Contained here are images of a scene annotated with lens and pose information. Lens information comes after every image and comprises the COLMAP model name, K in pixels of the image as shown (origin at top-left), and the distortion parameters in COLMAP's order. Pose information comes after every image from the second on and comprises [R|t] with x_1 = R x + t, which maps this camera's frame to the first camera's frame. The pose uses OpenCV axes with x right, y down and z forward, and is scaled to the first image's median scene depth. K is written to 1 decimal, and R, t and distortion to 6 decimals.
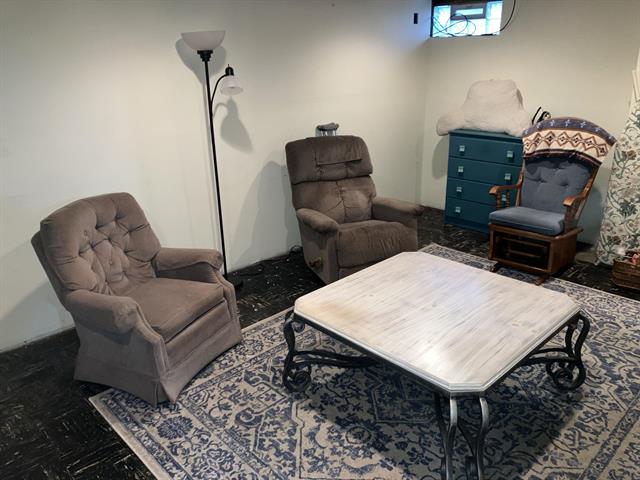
lens RADIAL K [[520.4, 0, 309.5], [0, 520.4, 238.6], [0, 0, 1]] dist [0.012498, -0.002184]
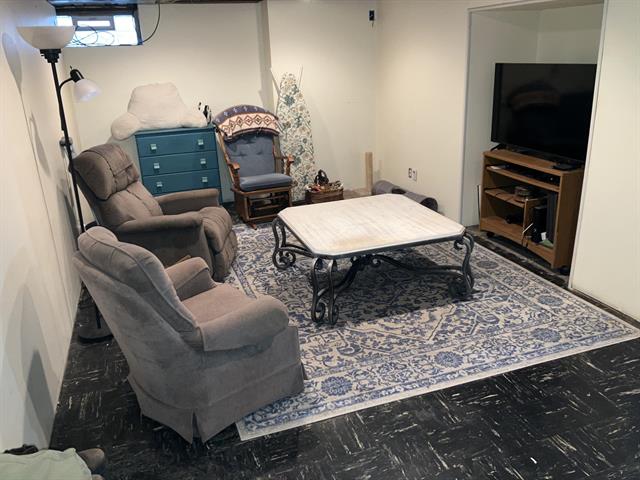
lens RADIAL K [[520.4, 0, 309.5], [0, 520.4, 238.6], [0, 0, 1]] dist [0.012498, -0.002184]
pose [[0.419005, -0.298183, 0.857626, -0.804145], [0.337411, 0.928034, 0.157816, -0.079282], [-0.842964, 0.223247, 0.489461, 0.325671]]
